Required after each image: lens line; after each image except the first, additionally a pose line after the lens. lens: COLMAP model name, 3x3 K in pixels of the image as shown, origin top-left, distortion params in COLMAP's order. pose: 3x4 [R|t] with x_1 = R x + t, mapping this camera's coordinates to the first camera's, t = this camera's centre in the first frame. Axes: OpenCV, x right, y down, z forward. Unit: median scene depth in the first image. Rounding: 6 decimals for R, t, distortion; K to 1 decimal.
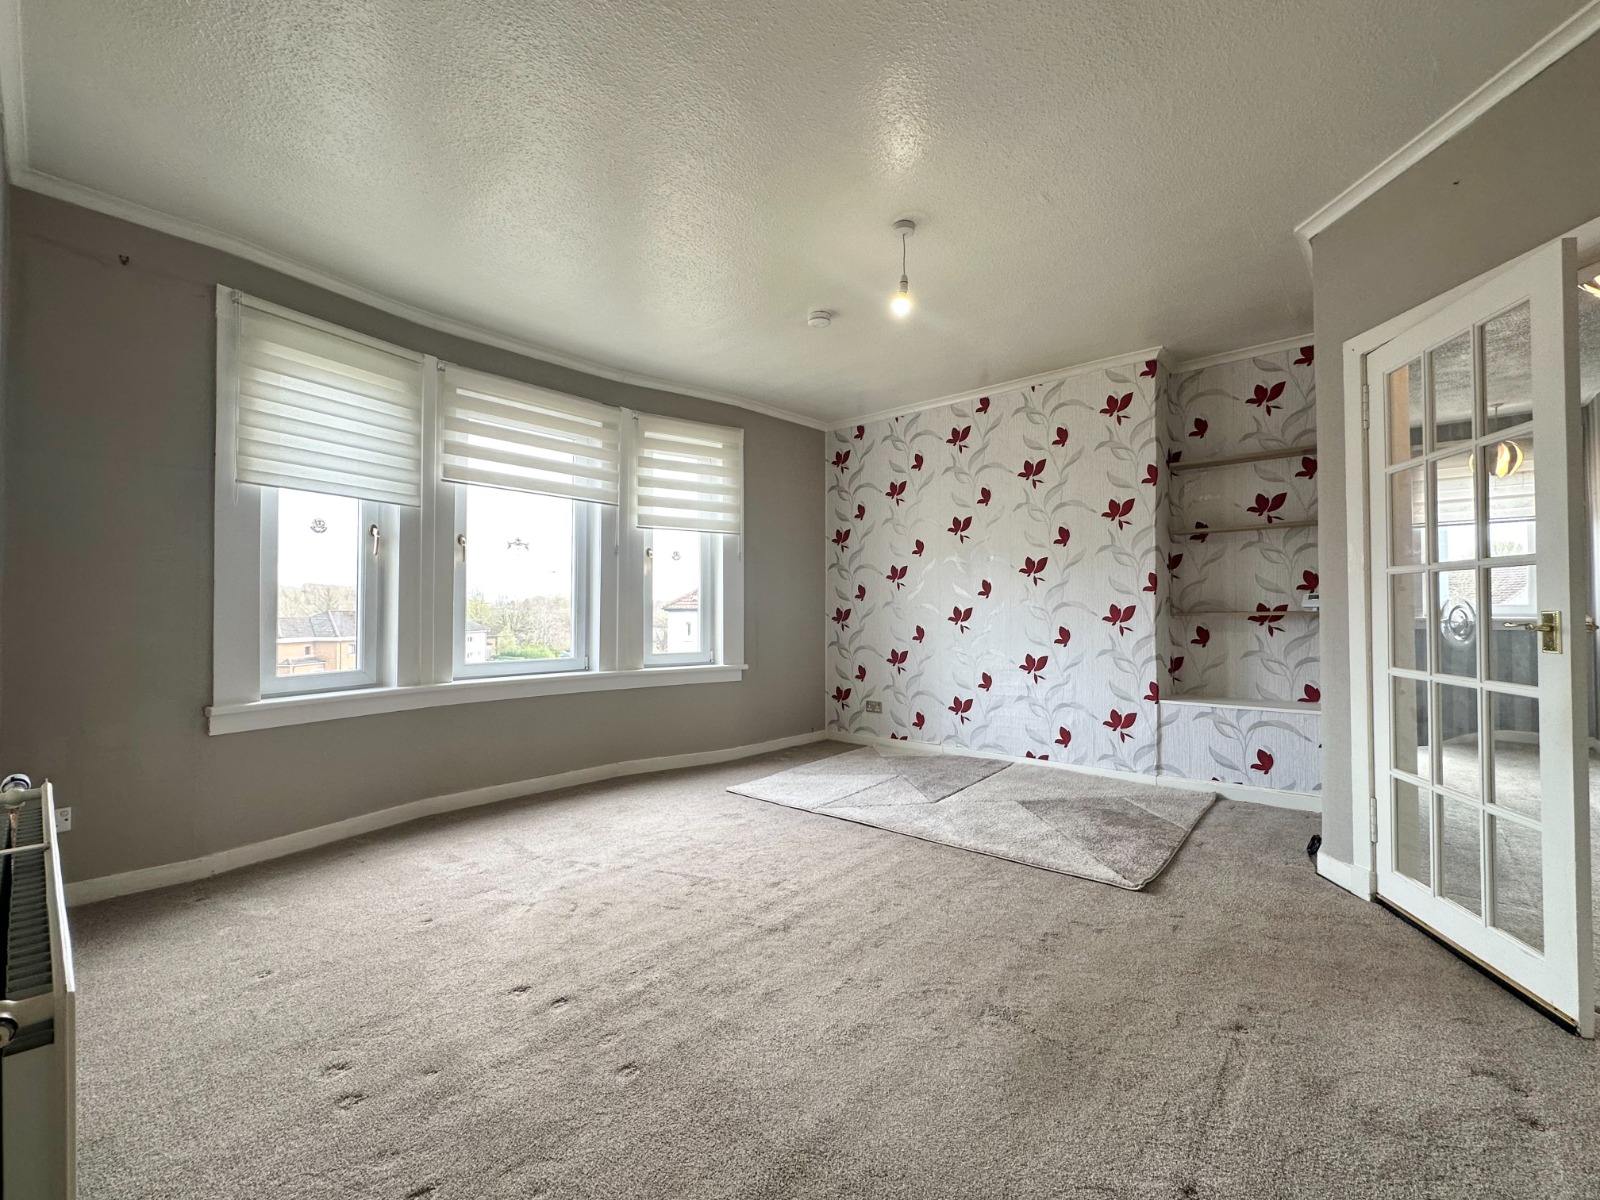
lens RADIAL K [[695.2, 0, 798.0], [0, 695.2, 597.9], [0, 0, 1]] dist [0.001432, -0.000077]
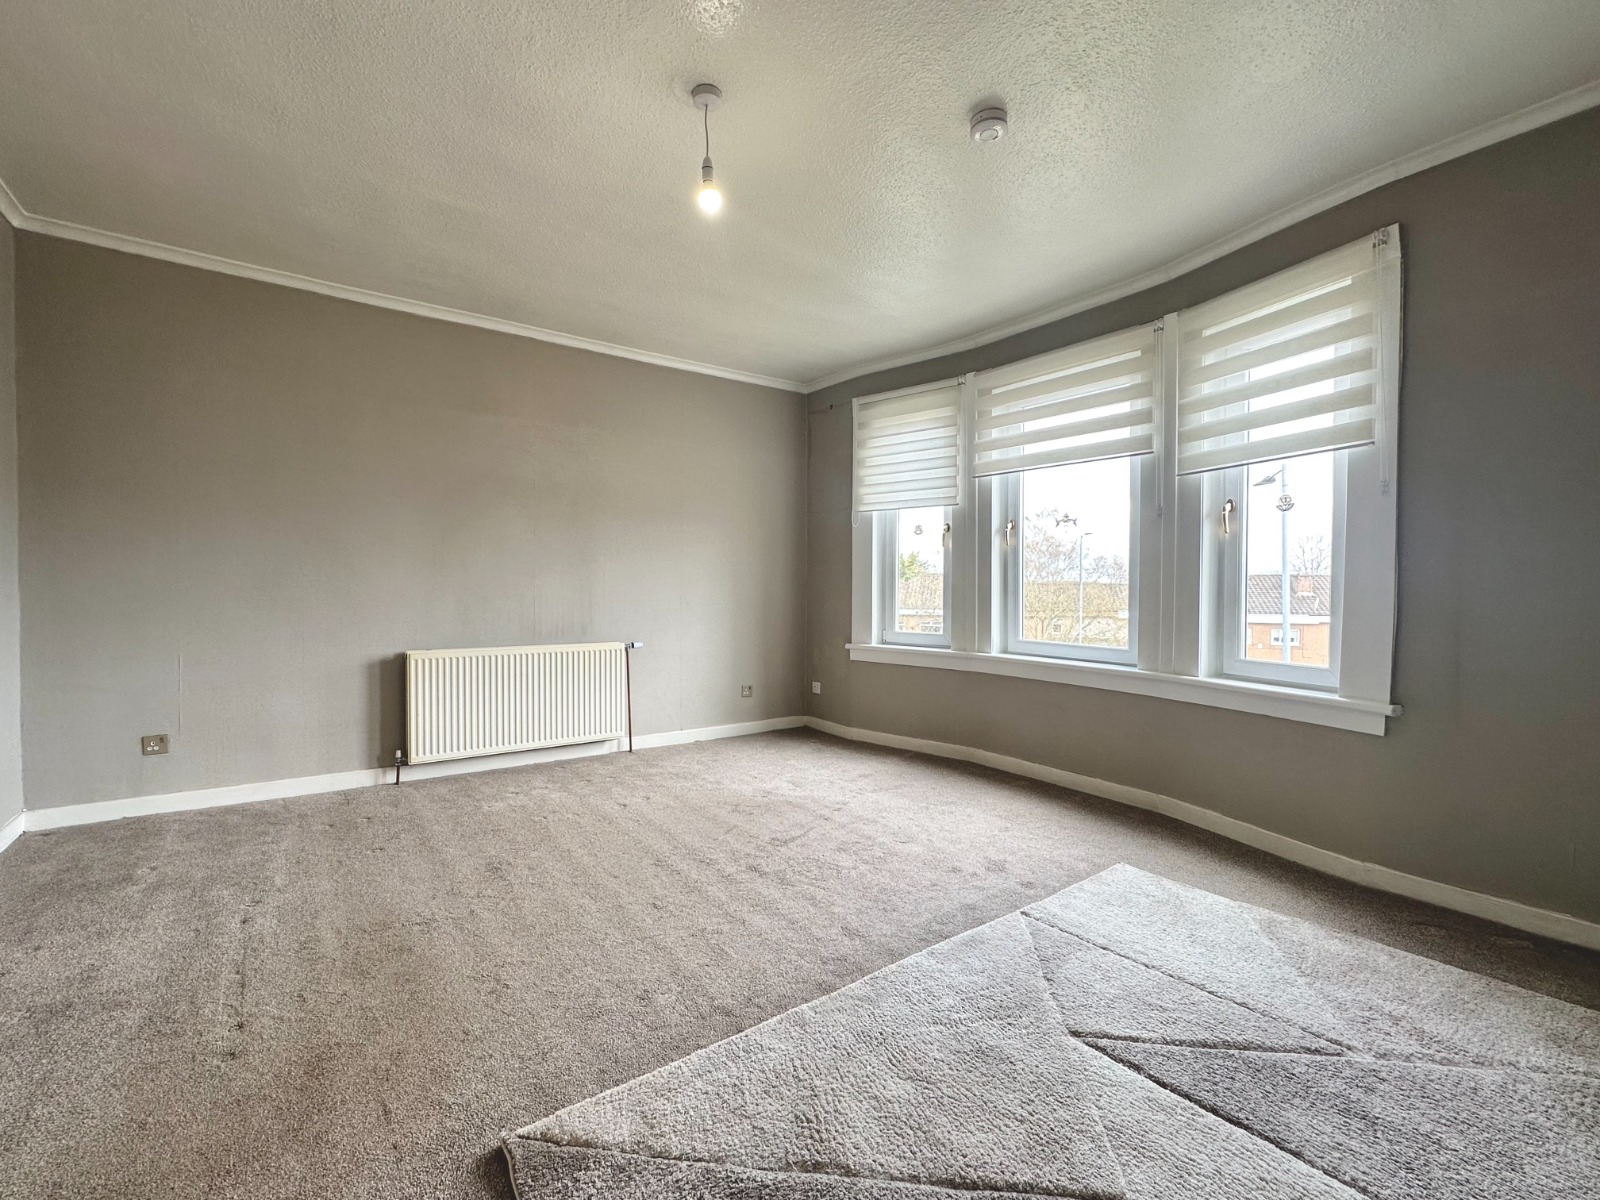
lens RADIAL K [[695.2, 0, 799.5], [0, 695.2, 598.3], [0, 0, 1]] dist [0.001432, -0.000077]
pose [[-0.220035, 0.017498, -0.975335, 0.687982], [0.009610, 0.999829, 0.015769, 0.011475], [0.975445, -0.005904, -0.220165, 0.976136]]
